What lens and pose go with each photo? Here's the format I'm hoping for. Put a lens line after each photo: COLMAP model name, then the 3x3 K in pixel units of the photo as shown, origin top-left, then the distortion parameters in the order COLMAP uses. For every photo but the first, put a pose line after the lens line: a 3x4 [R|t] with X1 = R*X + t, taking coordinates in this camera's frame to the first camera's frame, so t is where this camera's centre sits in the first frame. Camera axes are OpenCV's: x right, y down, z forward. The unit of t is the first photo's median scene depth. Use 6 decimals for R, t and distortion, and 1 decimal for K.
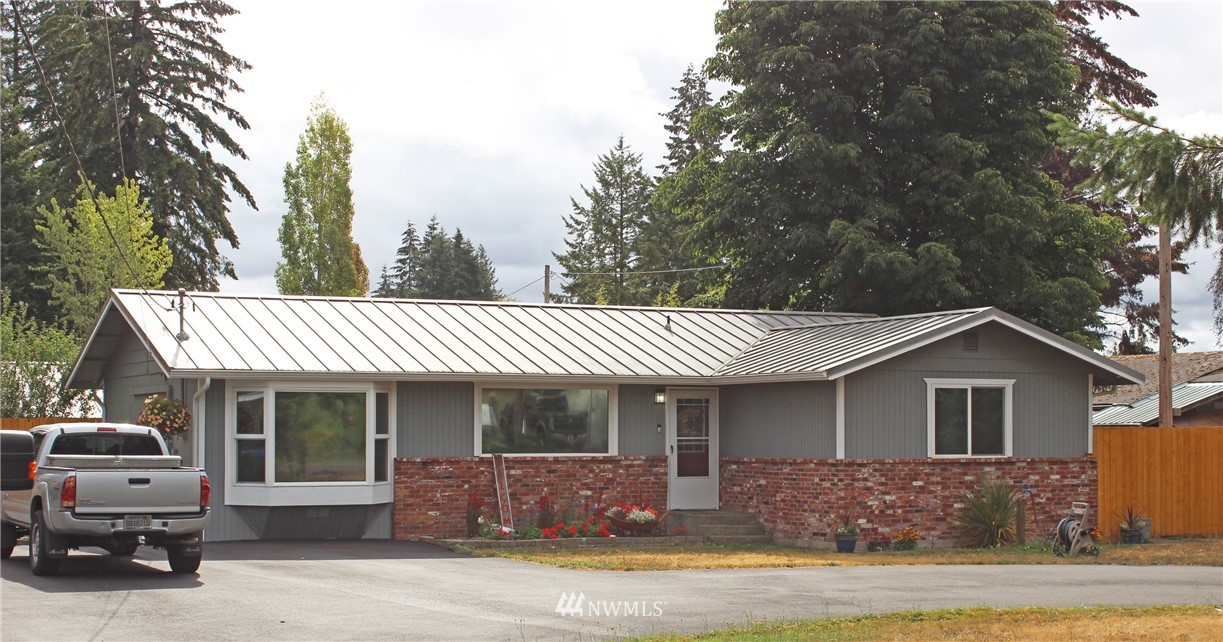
lens RADIAL K [[2468.6, 0, 611.5], [0, 2468.6, 321.0], [0, 0, 1]] dist [-0.034152, -0.018039]
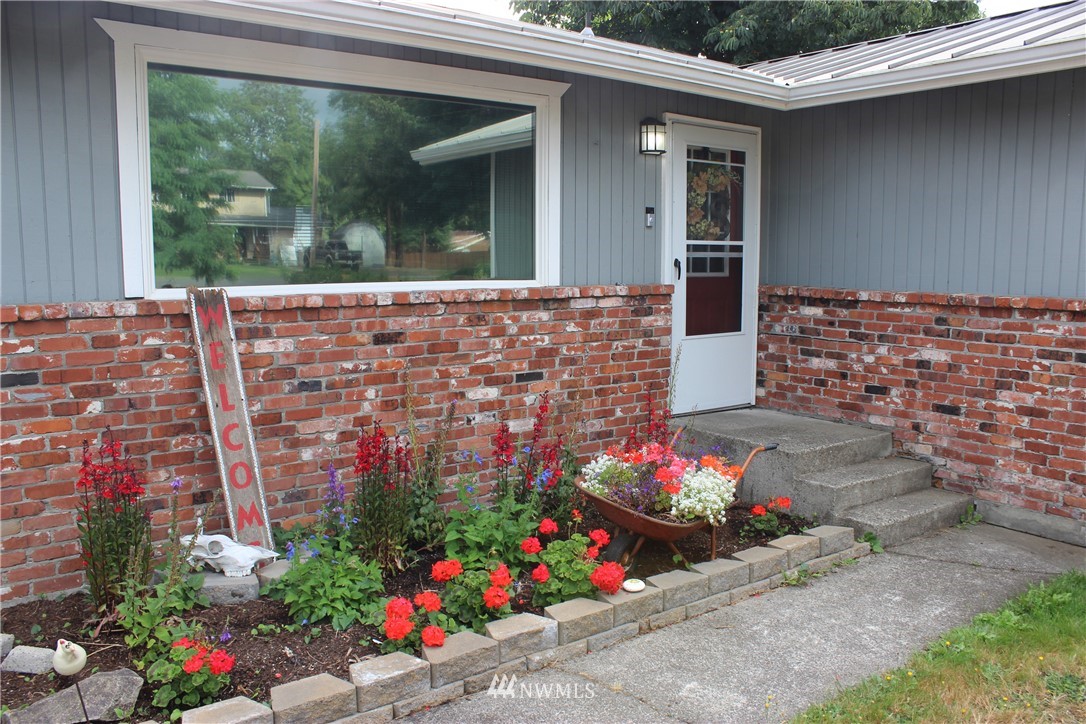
lens RADIAL K [[910.4, 0, 543.0], [0, 910.4, 362.0], [0, 0, 1]] dist [-0.179099, 0.181139]
pose [[0.976660, -0.022274, 0.213634, -0.029760], [-0.011936, 0.987444, 0.157519, 0.044763], [-0.214461, -0.156393, 0.964131, 0.875754]]
